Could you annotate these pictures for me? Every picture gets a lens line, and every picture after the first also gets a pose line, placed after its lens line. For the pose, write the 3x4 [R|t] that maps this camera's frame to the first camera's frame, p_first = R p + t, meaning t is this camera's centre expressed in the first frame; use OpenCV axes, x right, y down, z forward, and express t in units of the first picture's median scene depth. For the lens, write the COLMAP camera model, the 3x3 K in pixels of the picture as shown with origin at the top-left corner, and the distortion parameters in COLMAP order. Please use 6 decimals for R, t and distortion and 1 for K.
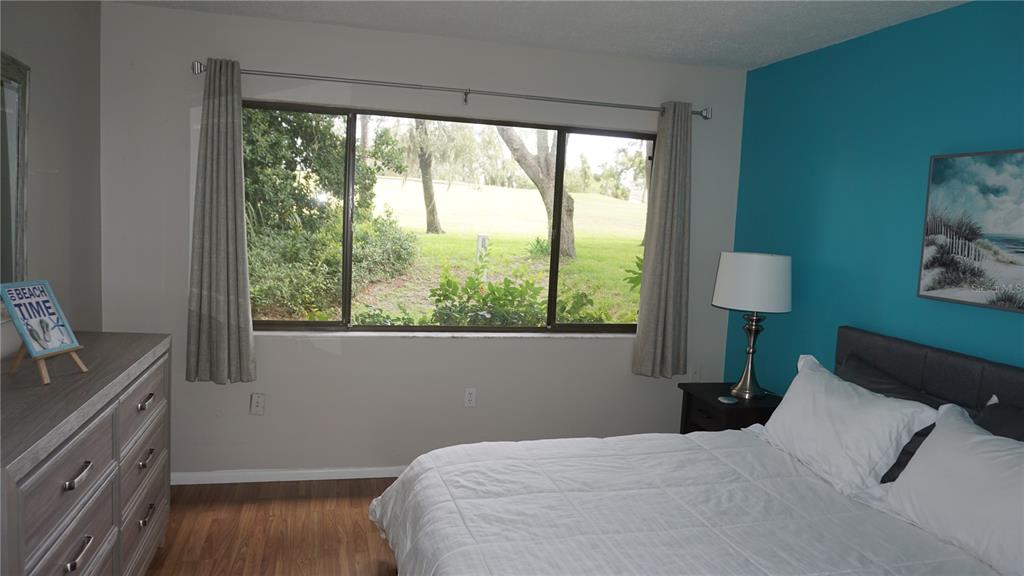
lens RADIAL K [[724.5, 0, 515.6], [0, 724.5, 289.1], [0, 0, 1]] dist [-0.031267, 0.006091]
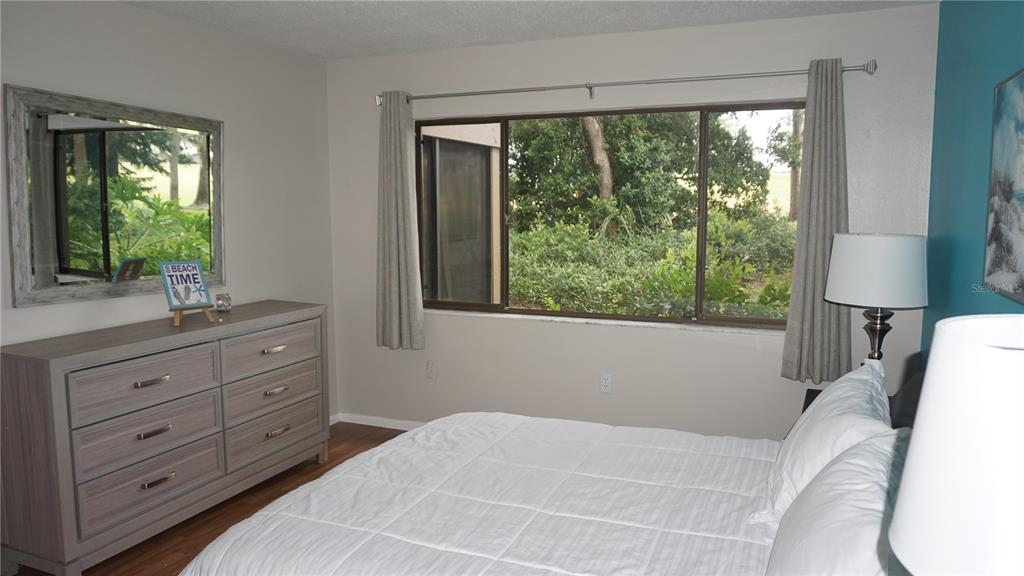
lens RADIAL K [[724.5, 0, 508.2], [0, 724.5, 287.2], [0, 0, 1]] dist [-0.031267, 0.006091]
pose [[0.792672, 0.017407, -0.609400, 0.492415], [-0.021398, 0.999771, 0.000724, 0.017724], [0.609273, 0.012466, 0.792863, 0.114503]]
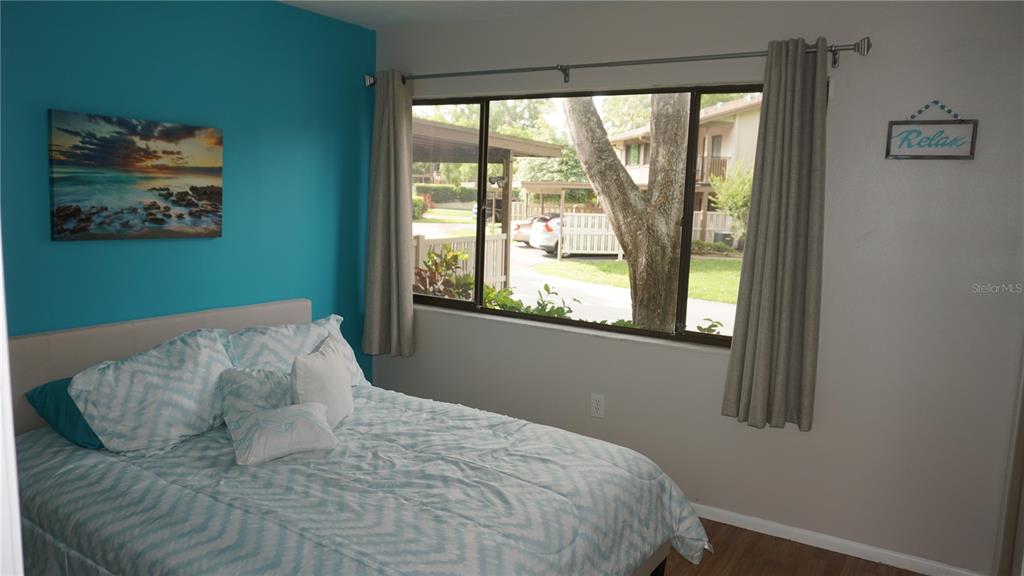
lens RADIAL K [[1005.0, 0, 514.9], [0, 1005.0, 285.9], [0, 0, 1]] dist [-0.231610, 0.000000]
pose [[0.549981, 0.046545, -0.833879, 1.012965], [-0.087783, 0.996137, -0.002295, 0.019977], [0.830551, 0.074462, 0.551942, 0.271113]]
